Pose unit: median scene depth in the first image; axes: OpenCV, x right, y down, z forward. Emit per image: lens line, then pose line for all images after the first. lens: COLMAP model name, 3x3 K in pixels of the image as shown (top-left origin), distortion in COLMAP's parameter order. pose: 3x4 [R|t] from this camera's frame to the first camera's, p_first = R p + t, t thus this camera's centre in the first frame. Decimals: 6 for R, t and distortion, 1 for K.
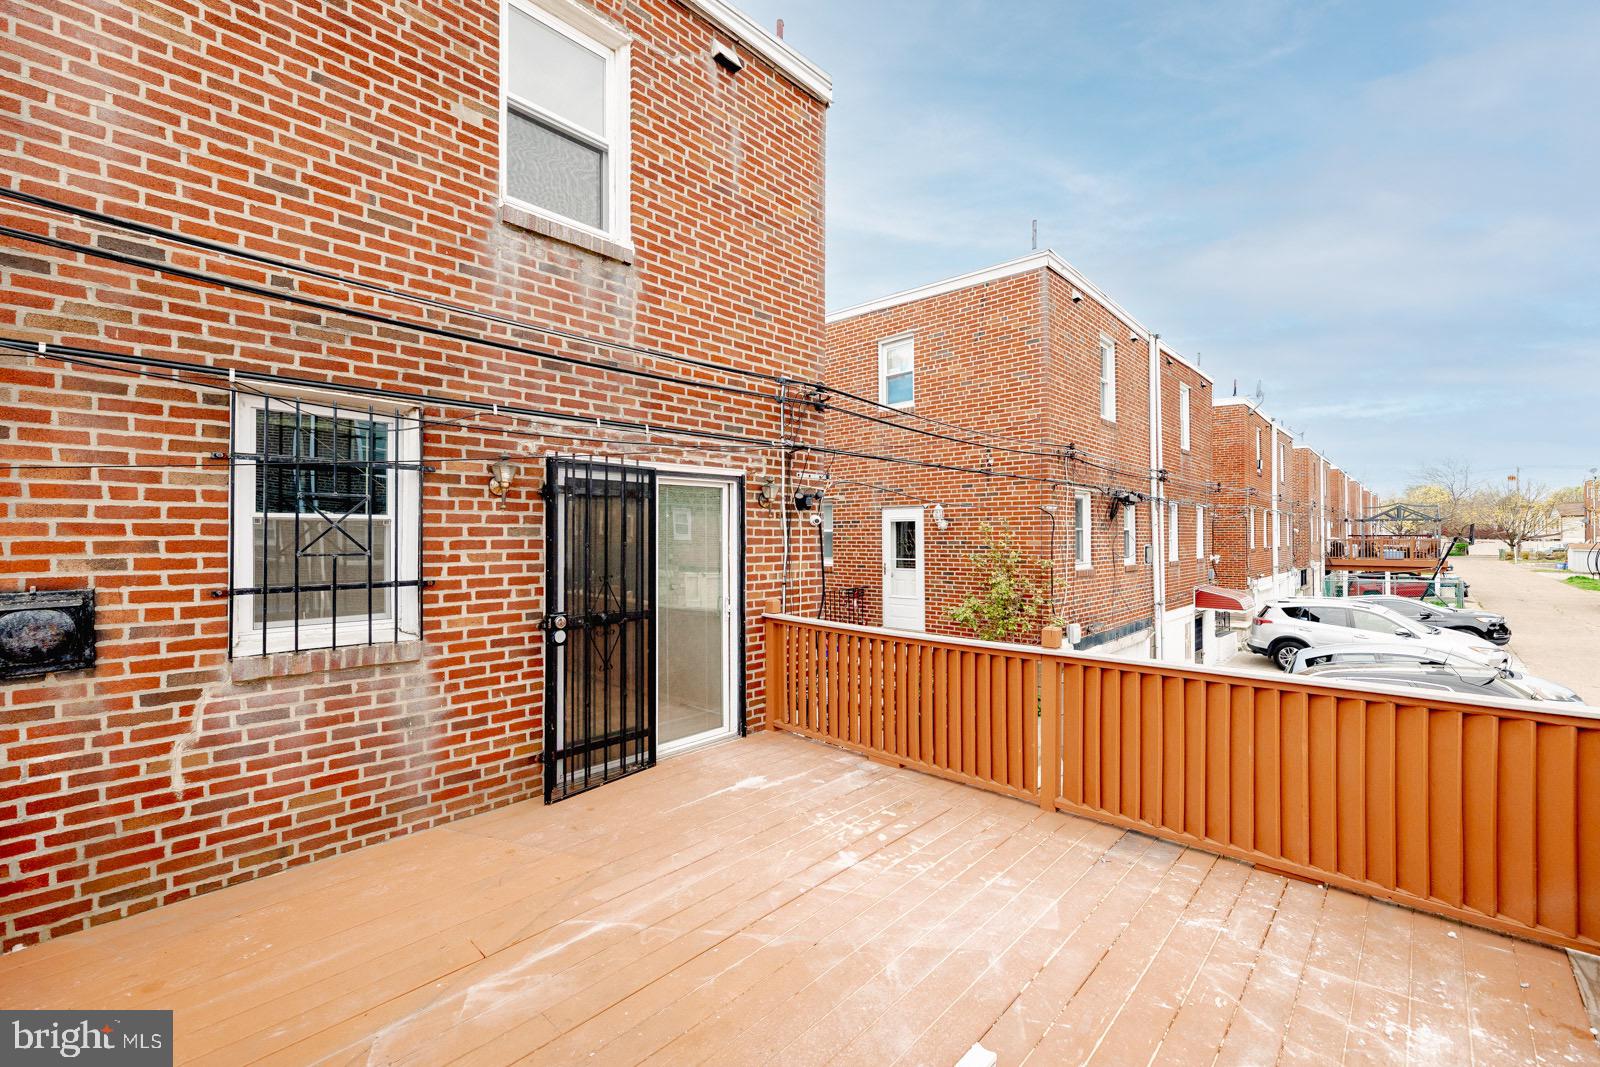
lens RADIAL K [[654.0, 0, 805.1], [0, 654.0, 530.0], [0, 0, 1]] dist [0.001008, -0.000291]
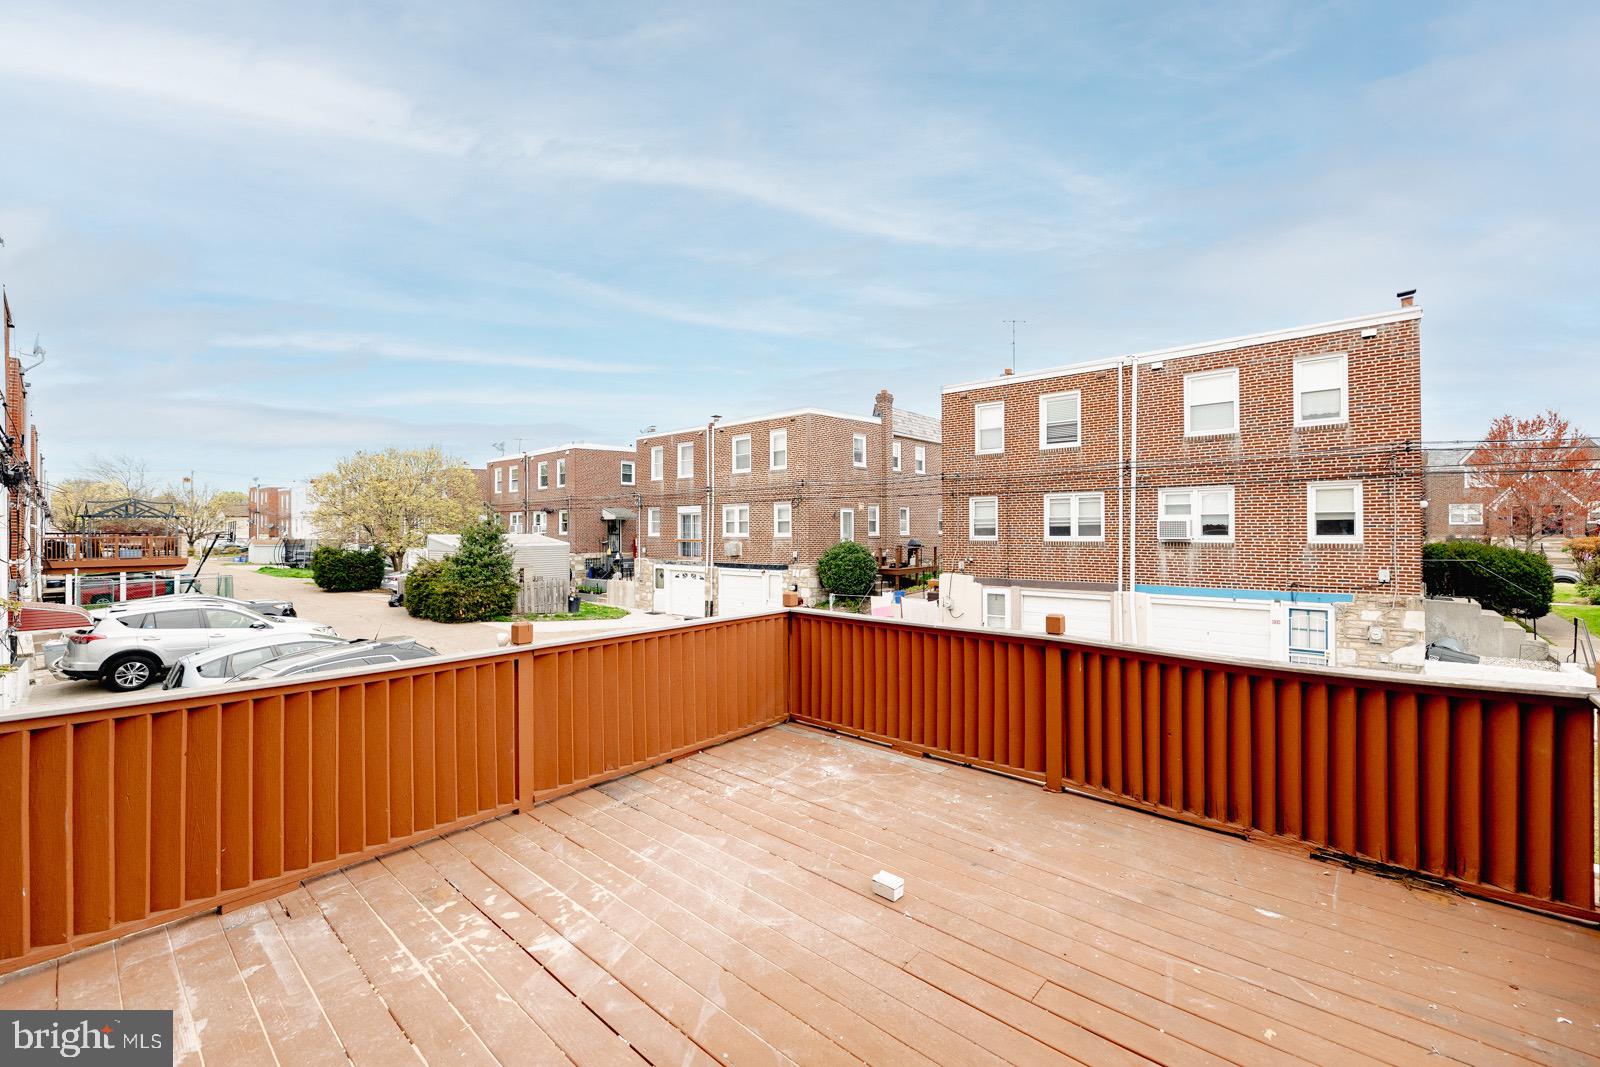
lens RADIAL K [[654.0, 0, 805.1], [0, 654.0, 530.0], [0, 0, 1]] dist [0.001008, -0.000291]
pose [[-0.027834, 0.003418, 0.999607, -0.796264], [-0.006349, 0.999973, -0.003596, 0.017268], [-0.999592, -0.006447, -0.027812, 0.807263]]
